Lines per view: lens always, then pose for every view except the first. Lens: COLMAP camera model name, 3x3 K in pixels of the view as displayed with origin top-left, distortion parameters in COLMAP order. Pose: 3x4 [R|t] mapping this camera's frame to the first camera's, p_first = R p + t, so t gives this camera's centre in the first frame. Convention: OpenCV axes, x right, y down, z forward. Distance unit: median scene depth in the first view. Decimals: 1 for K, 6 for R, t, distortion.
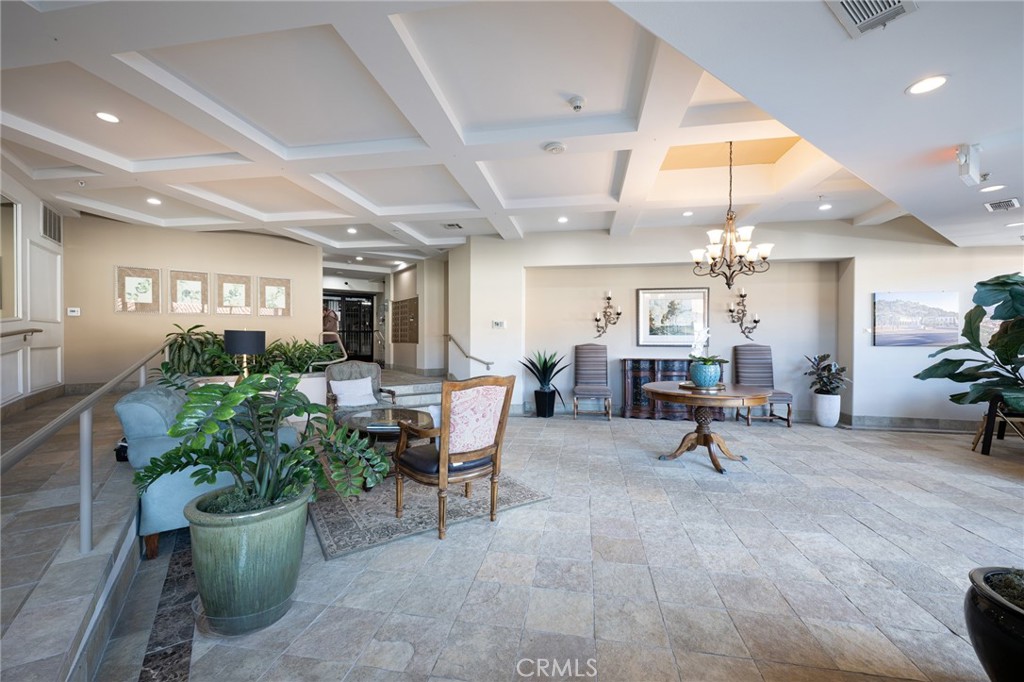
lens RADIAL K [[402.5, 0, 514.1], [0, 402.5, 341.7], [0, 0, 1]] dist [-0.007707, -0.000383]
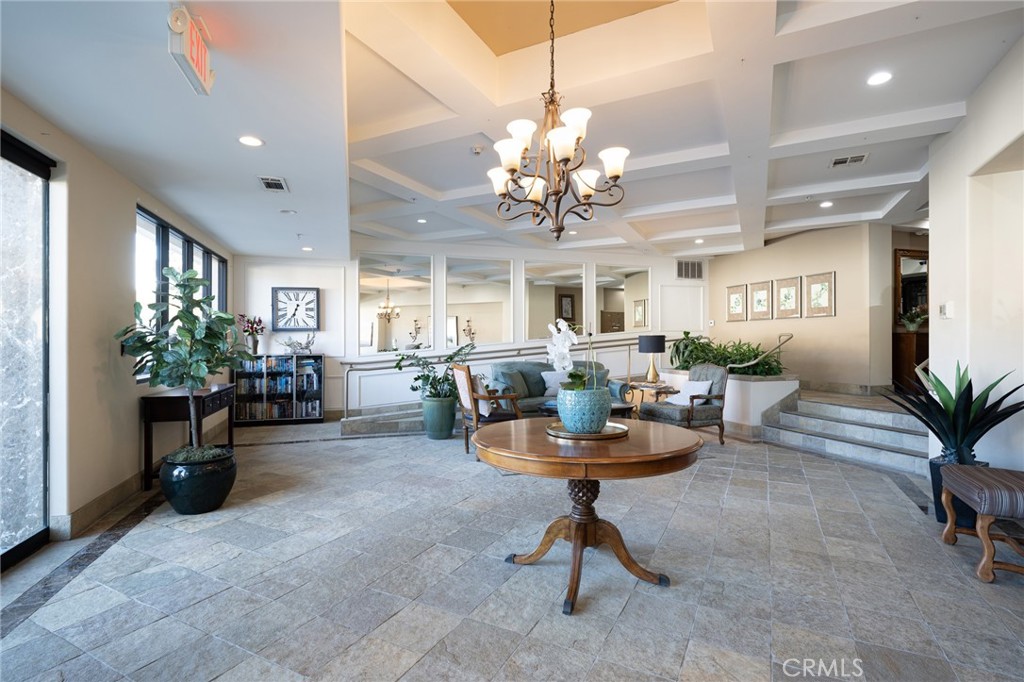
lens RADIAL K [[493.2, 0, 511.9], [0, 493.2, 339.6], [0, 0, 1]] dist [-0.003649, -0.000249]
pose [[-0.293354, -0.003604, -0.955997, 1.468452], [-0.005442, 0.999983, -0.002100, -0.009128], [0.955988, 0.004586, -0.293369, 1.447015]]
